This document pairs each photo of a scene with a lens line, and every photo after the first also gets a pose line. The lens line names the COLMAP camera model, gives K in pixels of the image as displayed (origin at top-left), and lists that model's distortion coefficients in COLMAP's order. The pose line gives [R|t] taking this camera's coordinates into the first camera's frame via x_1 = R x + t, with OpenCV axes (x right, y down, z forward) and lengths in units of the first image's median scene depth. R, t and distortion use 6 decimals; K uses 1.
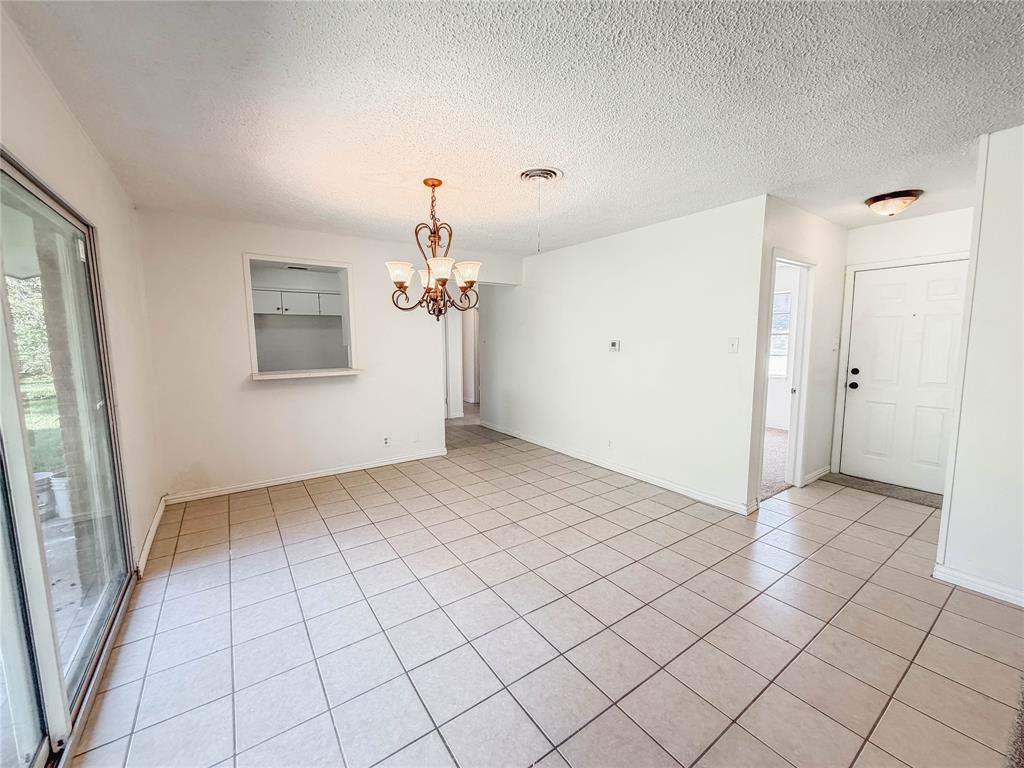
lens RADIAL K [[408.2, 0, 510.1], [0, 408.2, 383.4], [0, 0, 1]] dist [-0.002176, -0.000070]
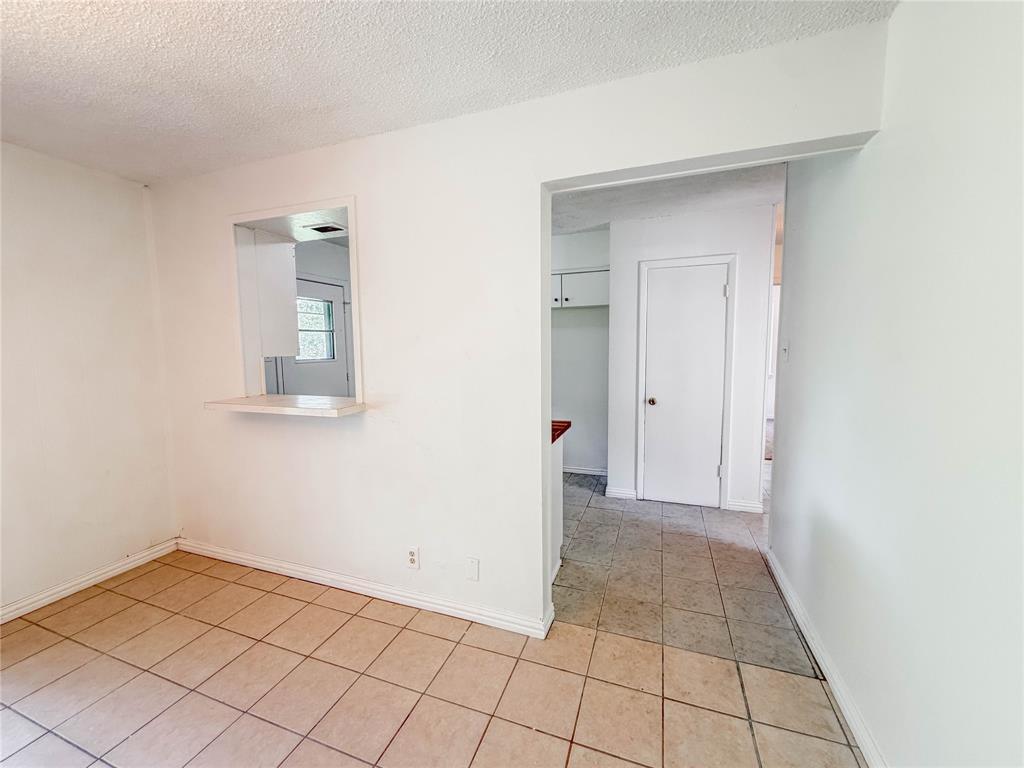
lens RADIAL K [[410.6, 0, 509.7], [0, 410.6, 383.0], [0, 0, 1]] dist [-0.001329, -0.000370]
pose [[0.573749, 0.077829, -0.815325, 0.207249], [-0.081150, 0.995978, 0.037968, -0.135449], [0.815001, 0.044379, 0.577758, 1.210359]]
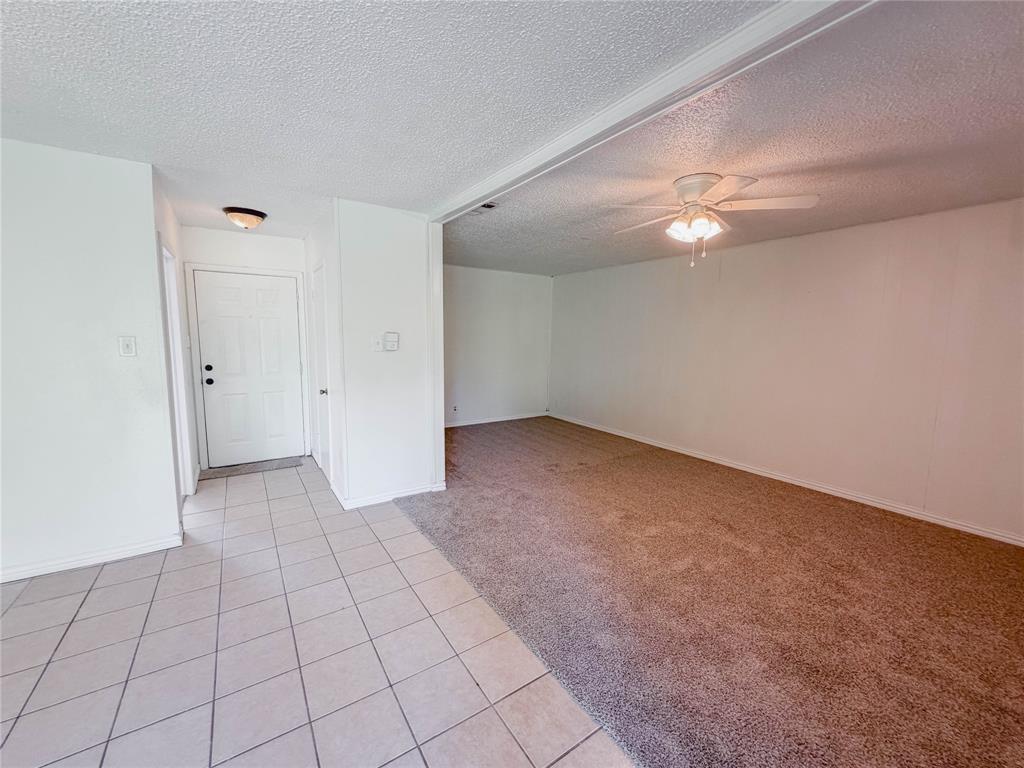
lens RADIAL K [[410.6, 0, 509.7], [0, 410.6, 383.0], [0, 0, 1]] dist [-0.001329, -0.000370]
pose [[0.026831, -0.110794, 0.993481, -0.234281], [0.093555, 0.989755, 0.107852, -0.043114], [-0.995252, 0.090052, 0.036921, 0.277125]]
